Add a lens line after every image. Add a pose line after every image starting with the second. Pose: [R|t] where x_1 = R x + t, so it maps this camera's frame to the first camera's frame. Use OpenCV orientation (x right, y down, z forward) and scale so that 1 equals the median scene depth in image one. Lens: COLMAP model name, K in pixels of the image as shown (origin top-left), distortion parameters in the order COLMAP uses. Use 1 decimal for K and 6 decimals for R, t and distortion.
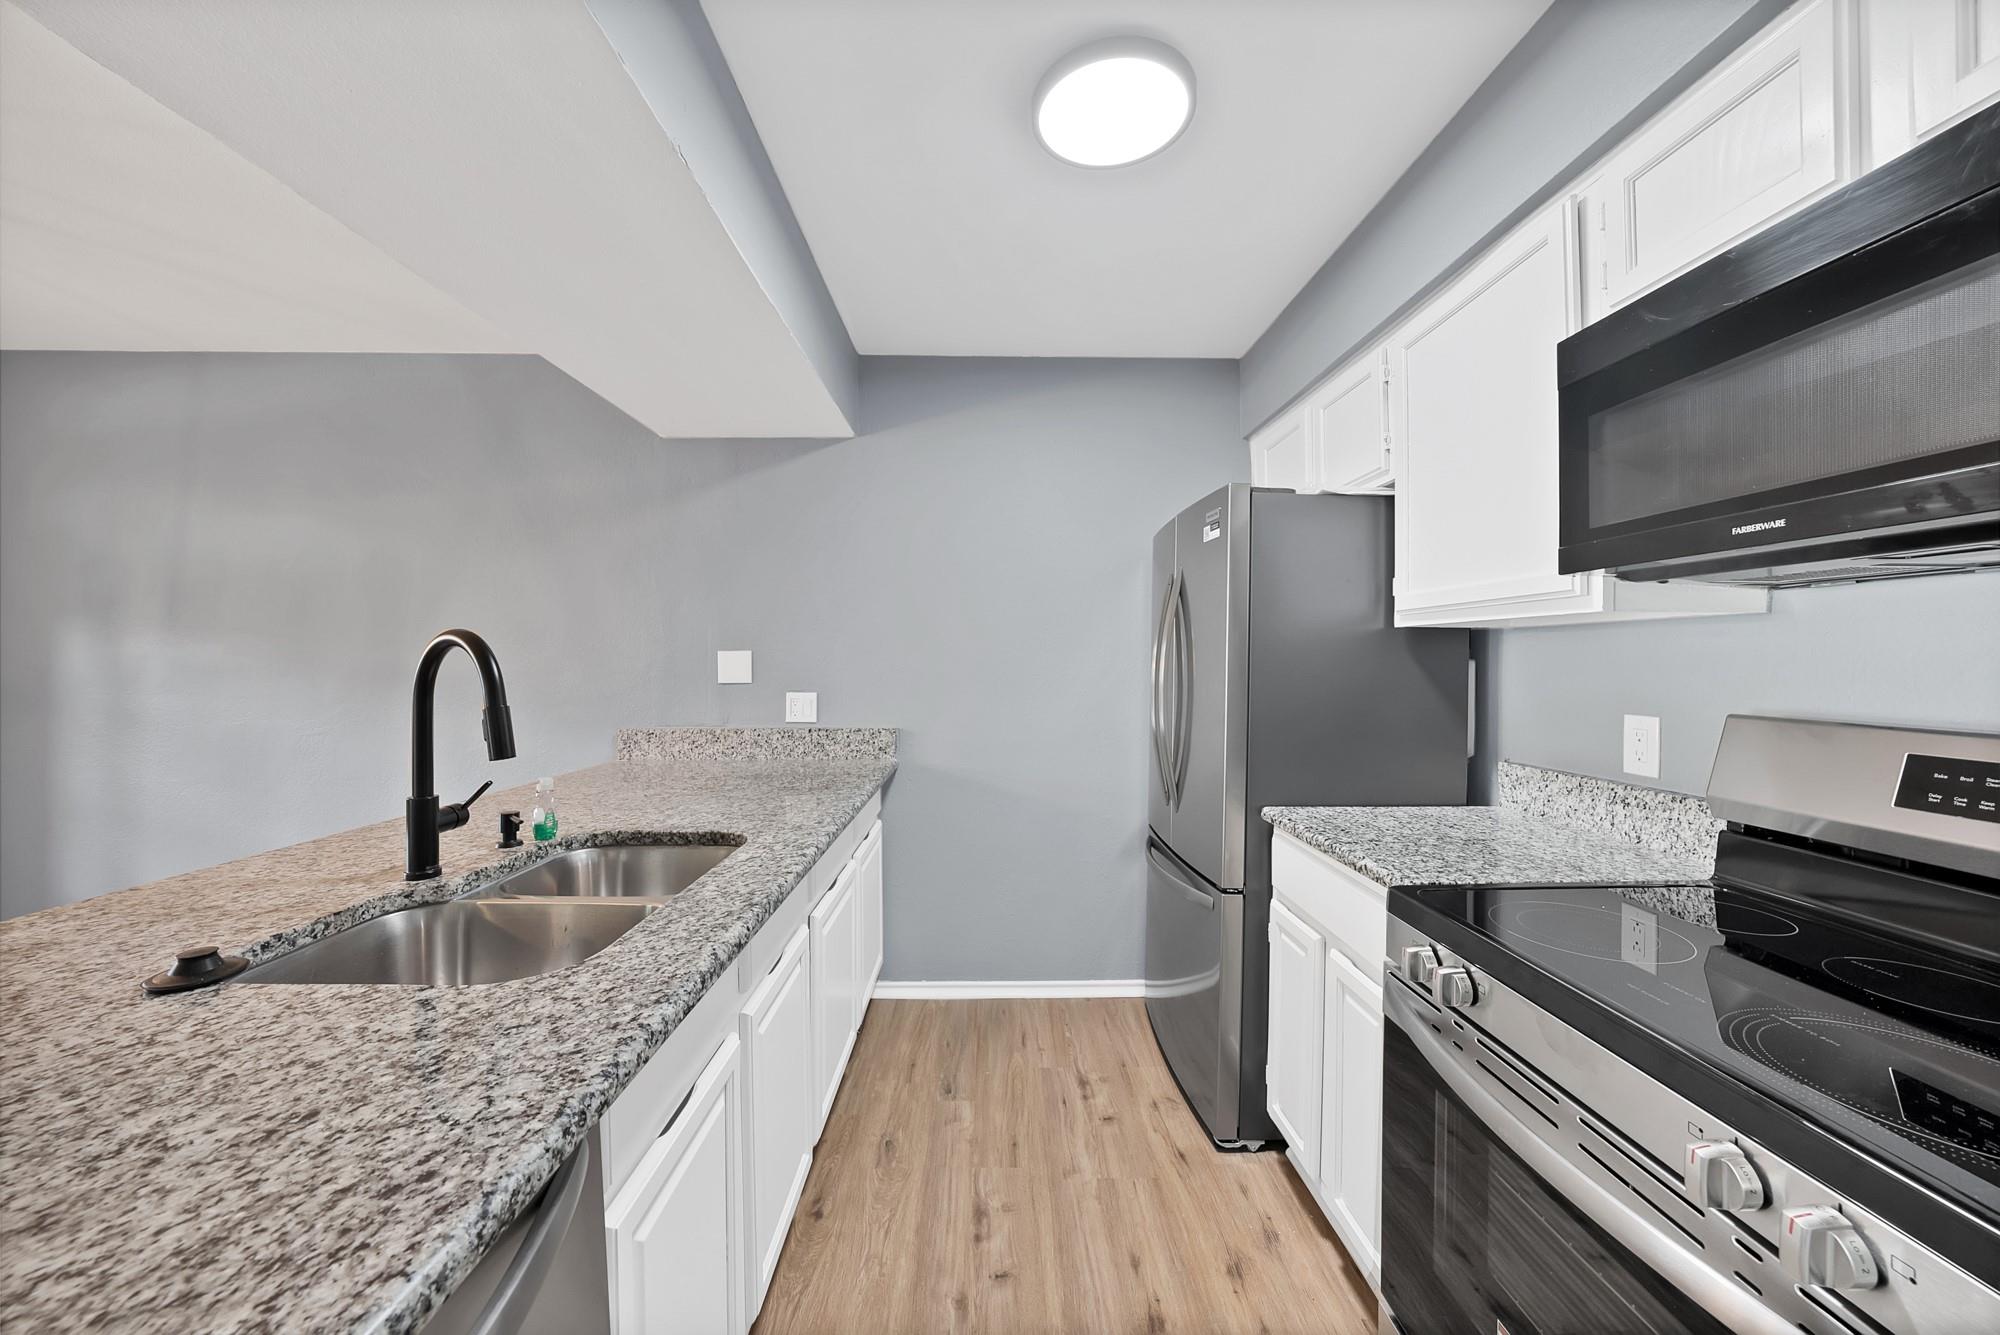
lens RADIAL K [[710.6, 0, 994.5], [0, 710.6, 656.6], [0, 0, 1]] dist [-0.029123, 0.004607]
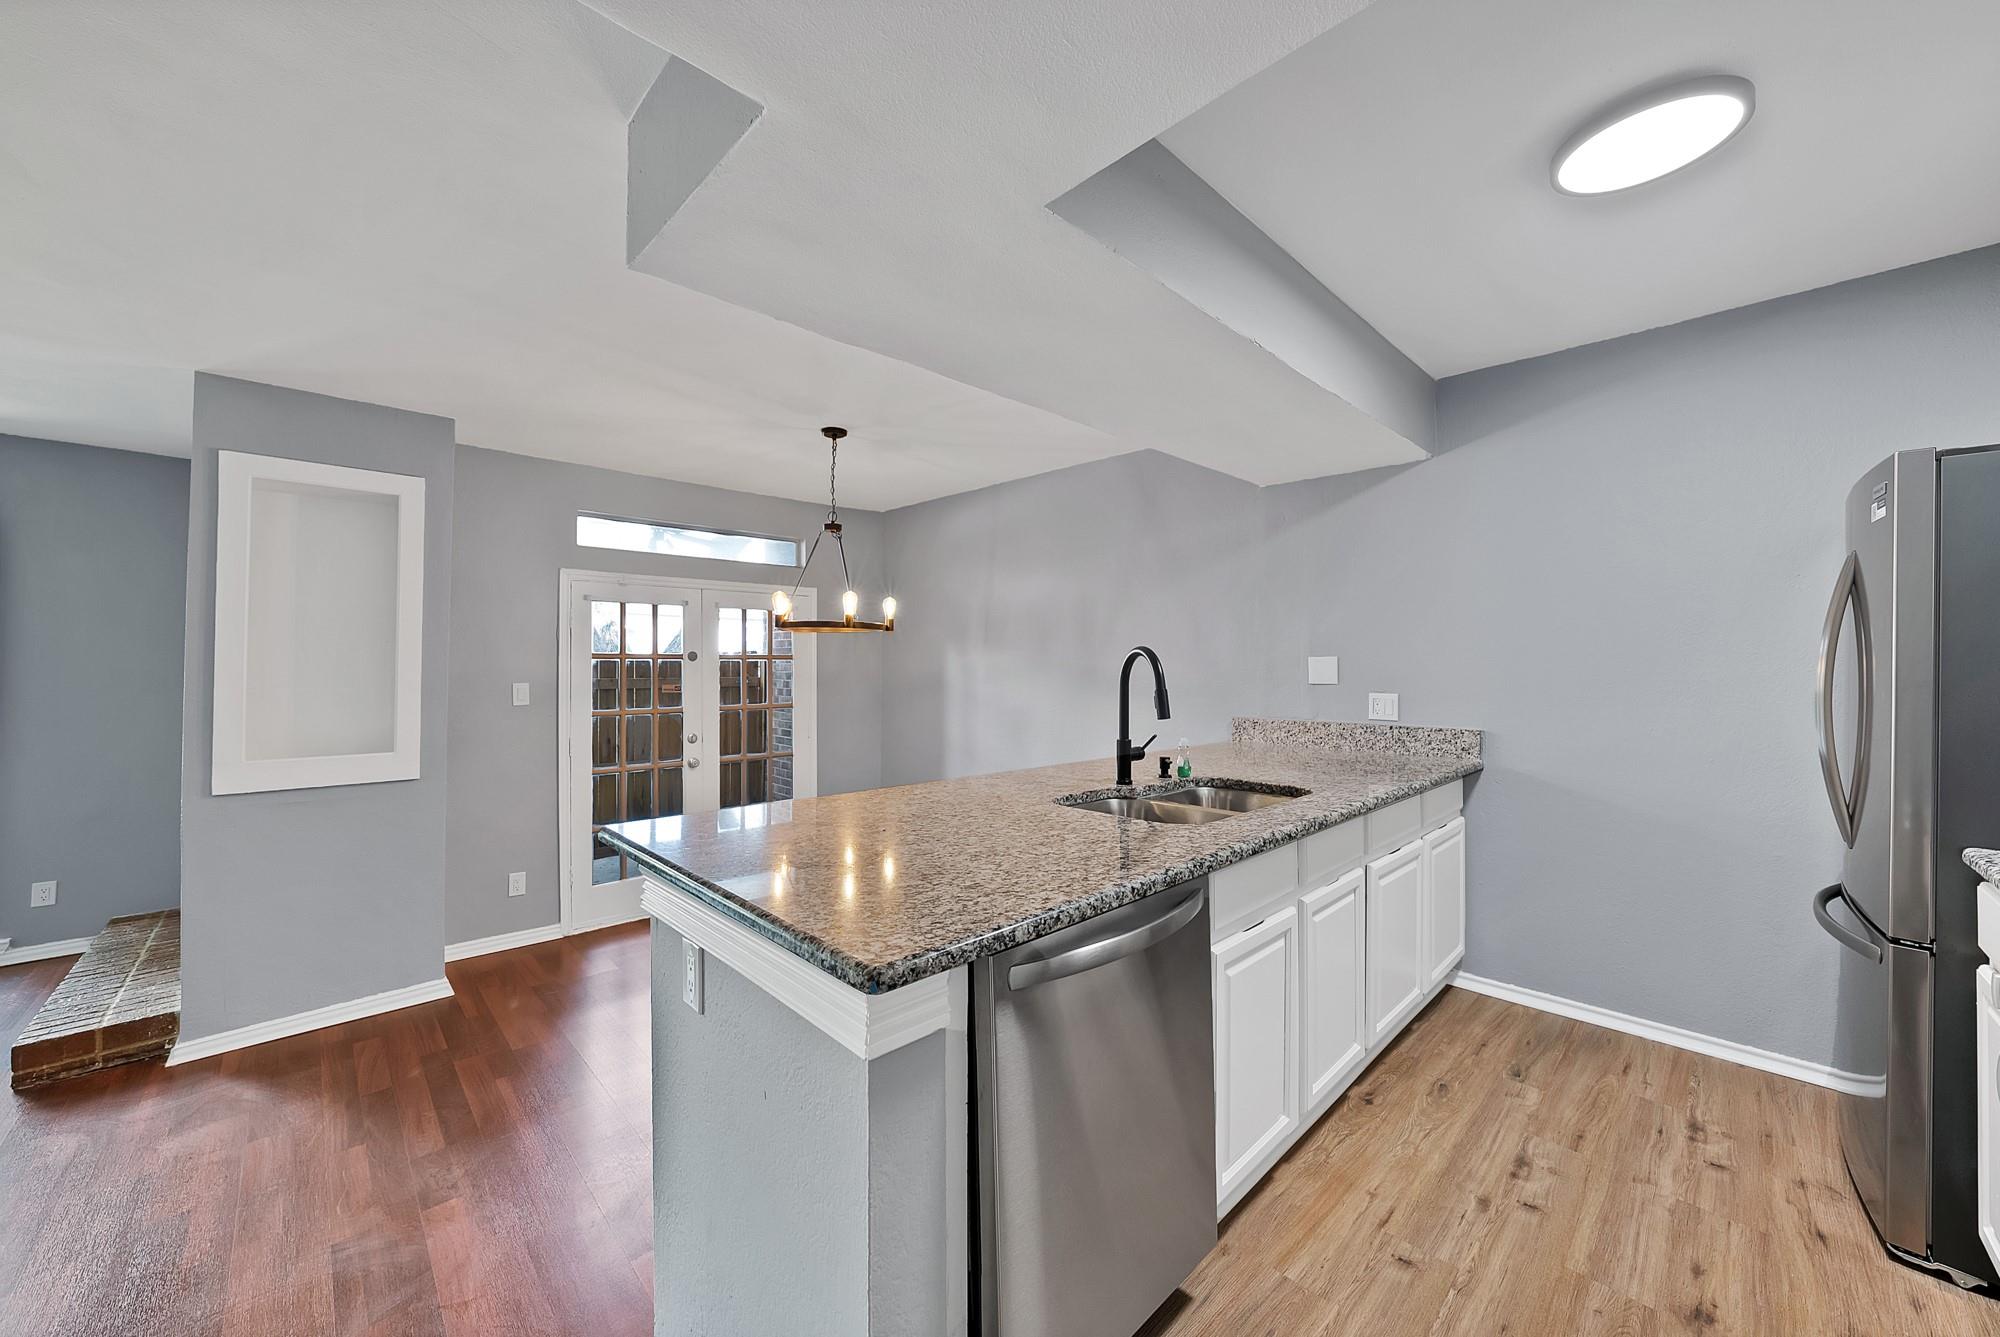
lens RADIAL K [[737.0, 0, 996.0], [0, 737.0, 659.3], [0, 0, 1]] dist [-0.024338, 0.006330]
pose [[0.688286, -0.005092, -0.725422, 0.226523], [0.003134, 0.999987, -0.004045, -0.000074], [0.725433, 0.000510, 0.688293, -0.373214]]
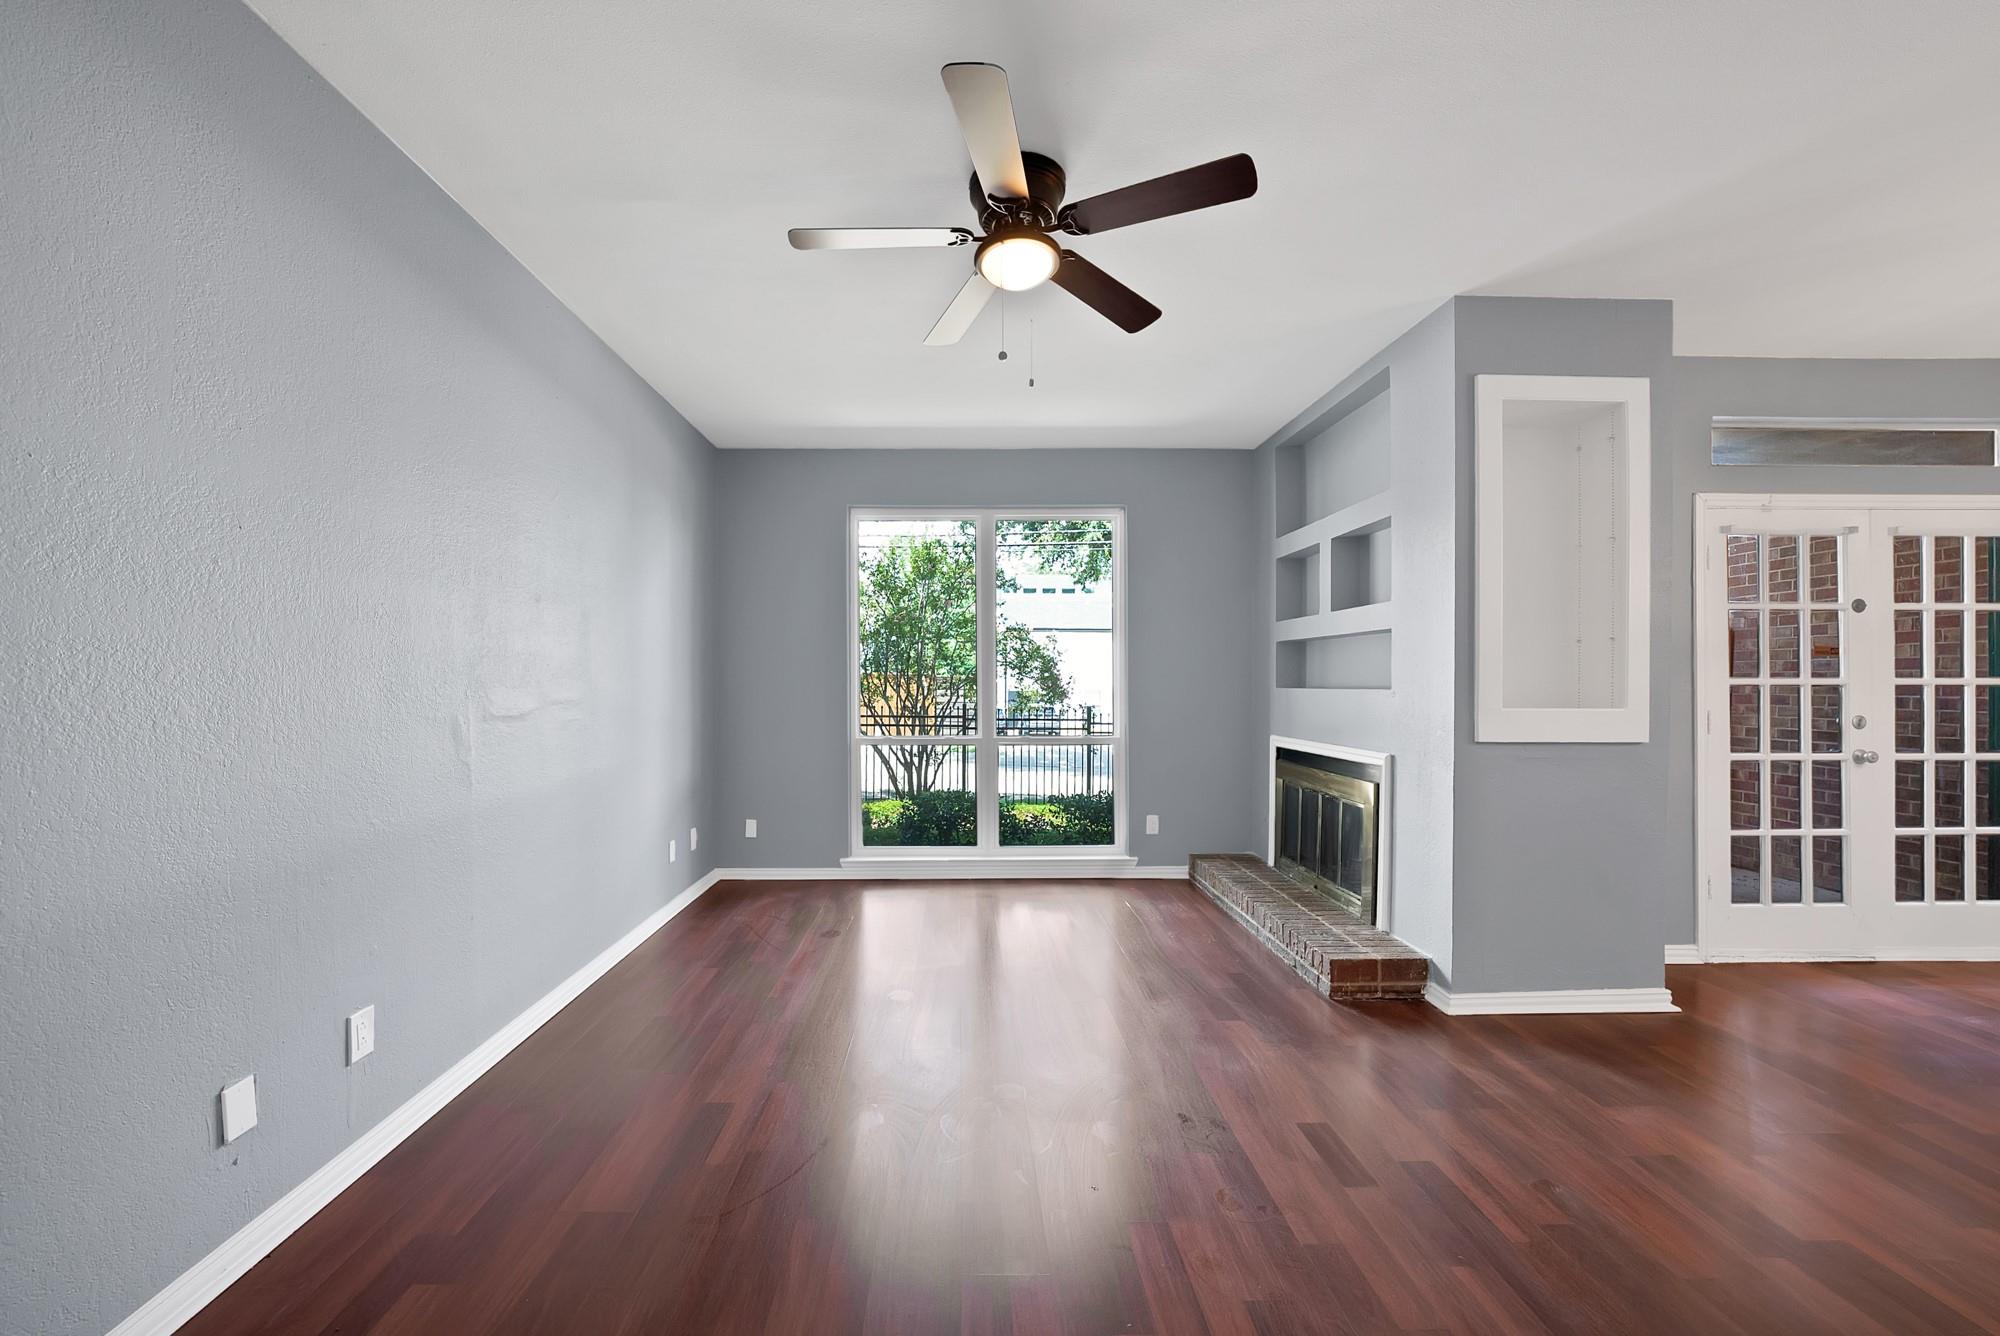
lens RADIAL K [[756.2, 0, 941.5], [0, 756.2, 687.6], [0, 0, 1]] dist [-0.029547, 0.006957]
pose [[-0.010273, 0.012051, -0.999875, -0.580594], [0.001998, 0.999926, 0.012031, 0.159278], [0.999945, -0.001874, -0.010296, -1.675880]]
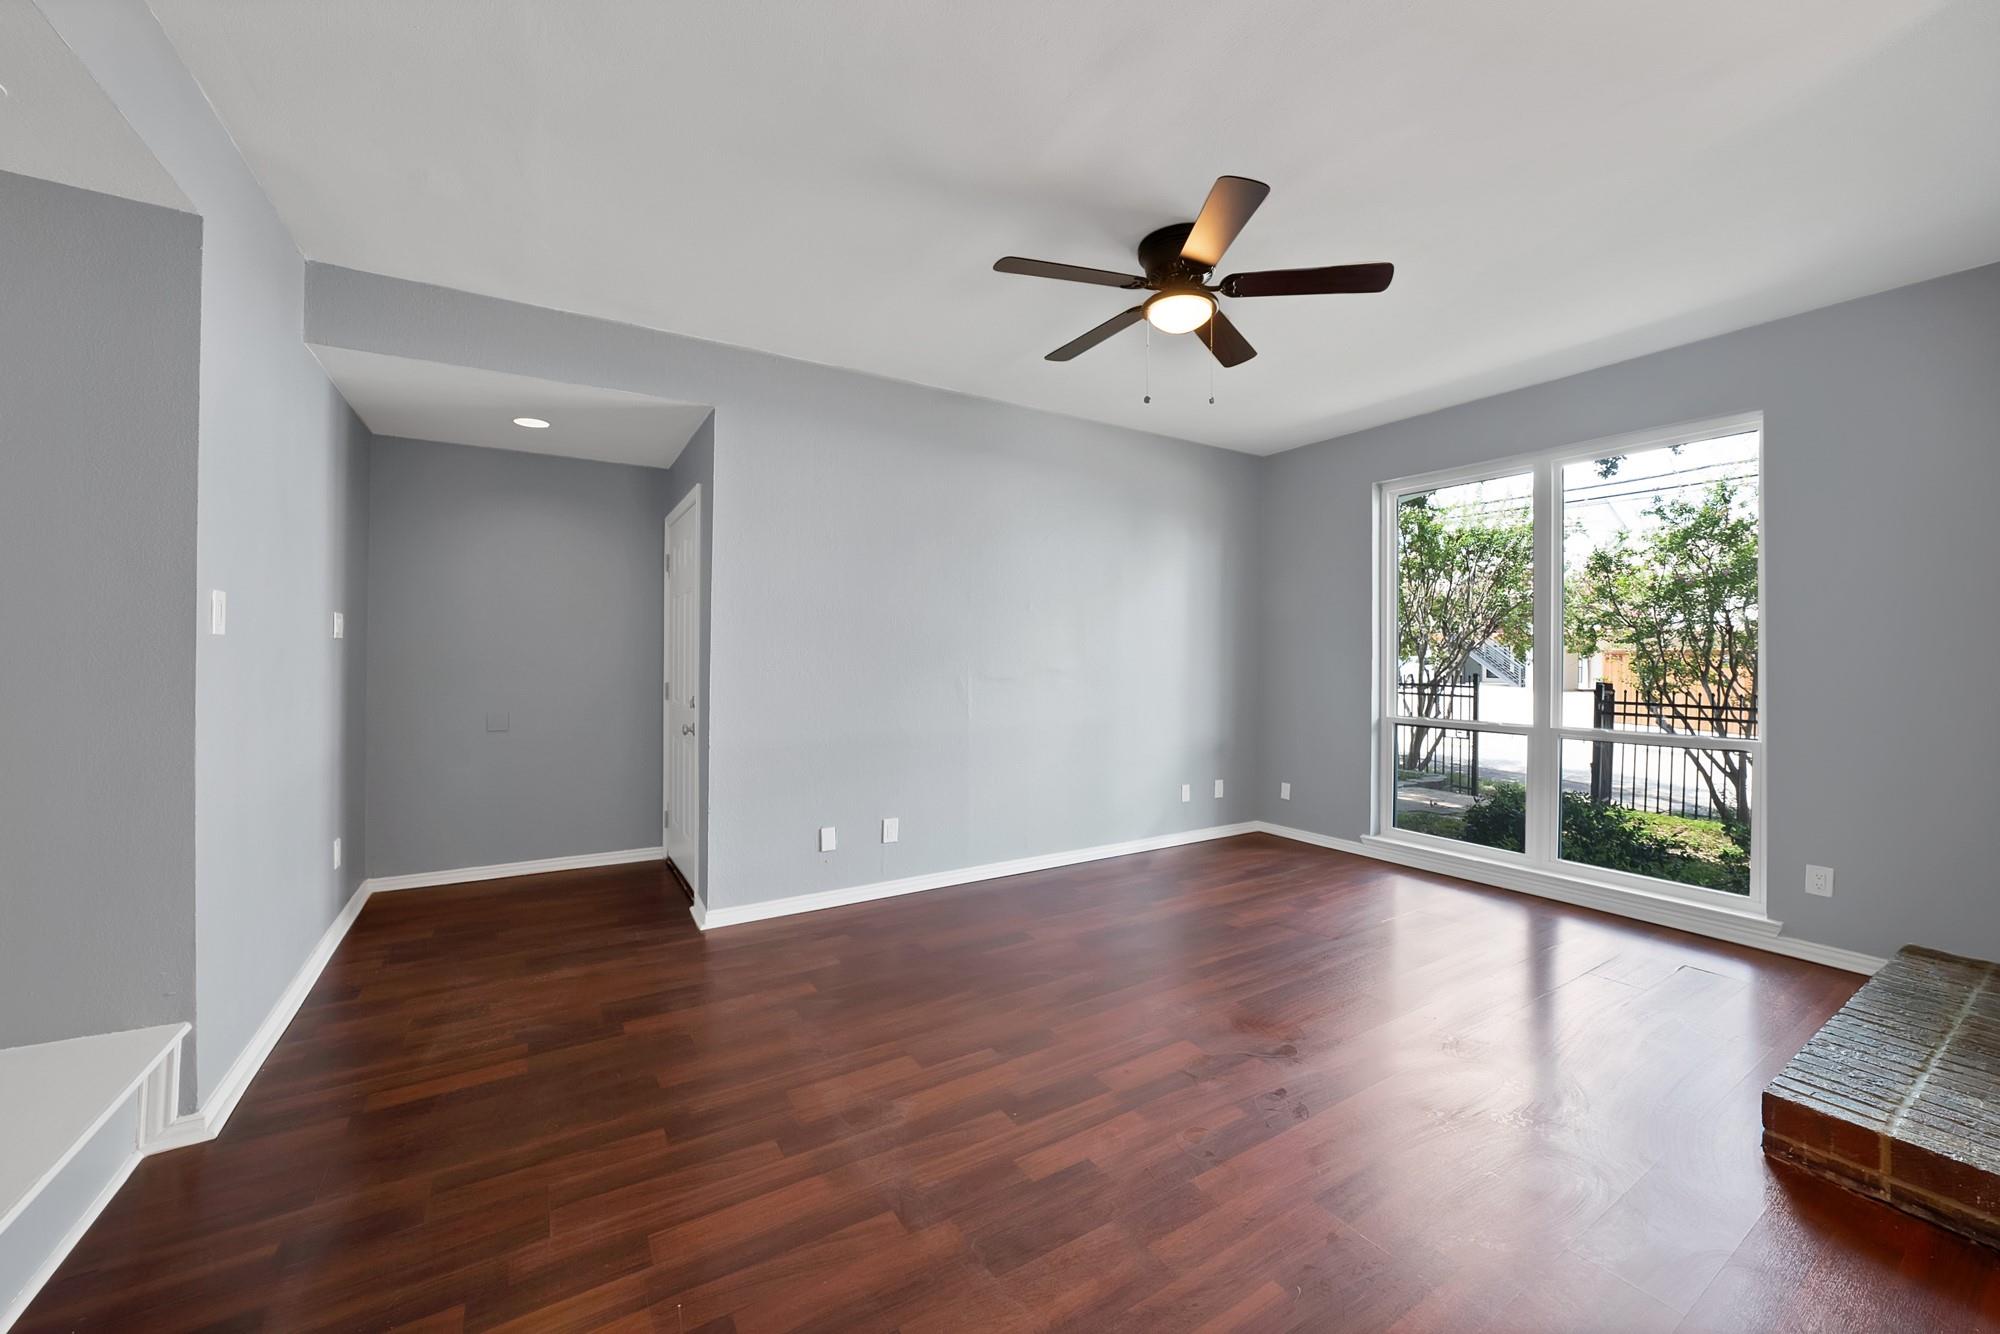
lens RADIAL K [[745.0, 0, 1006.7], [0, 745.0, 651.0], [0, 0, 1]] dist [-0.025847, 0.006594]
pose [[-0.850870, -0.004648, -0.525356, -0.781044], [0.000098, 0.999959, -0.009006, 0.167459], [0.525377, -0.007715, -0.850835, -0.502071]]
